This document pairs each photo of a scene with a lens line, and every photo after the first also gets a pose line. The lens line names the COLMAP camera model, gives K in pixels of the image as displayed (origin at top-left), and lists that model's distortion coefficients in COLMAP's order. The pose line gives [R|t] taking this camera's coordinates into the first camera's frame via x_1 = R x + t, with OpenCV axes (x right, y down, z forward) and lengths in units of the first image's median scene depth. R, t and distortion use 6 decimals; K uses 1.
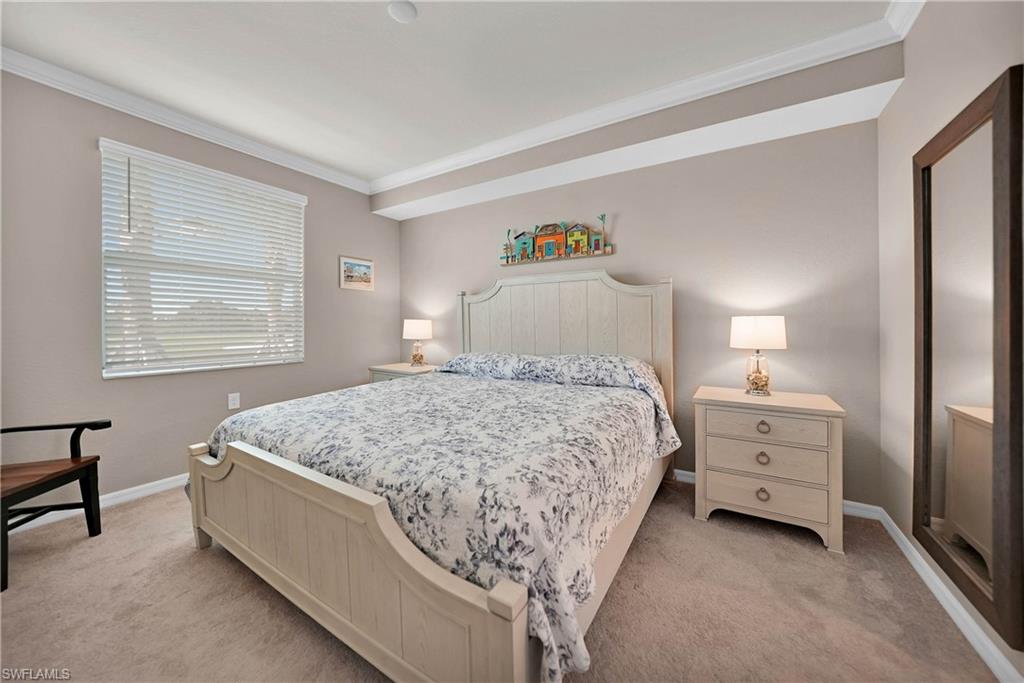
lens RADIAL K [[347.1, 0, 540.0], [0, 347.1, 326.5], [0, 0, 1]] dist [-0.008974, 0.000274]
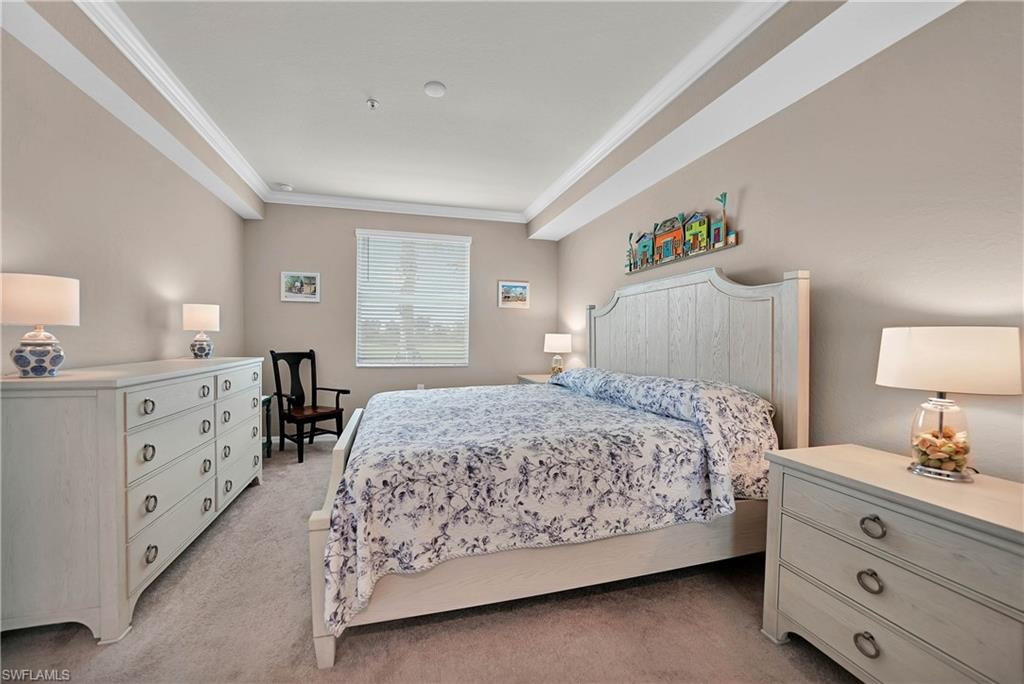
lens RADIAL K [[374.0, 0, 511.5], [0, 374.0, 345.2], [0, 0, 1]] dist [-0.005273, 0.000340]
pose [[0.725629, 0.023398, -0.687688, 0.394945], [-0.016719, 0.999726, 0.016374, -0.001897], [0.687883, -0.000385, 0.725822, 0.098382]]
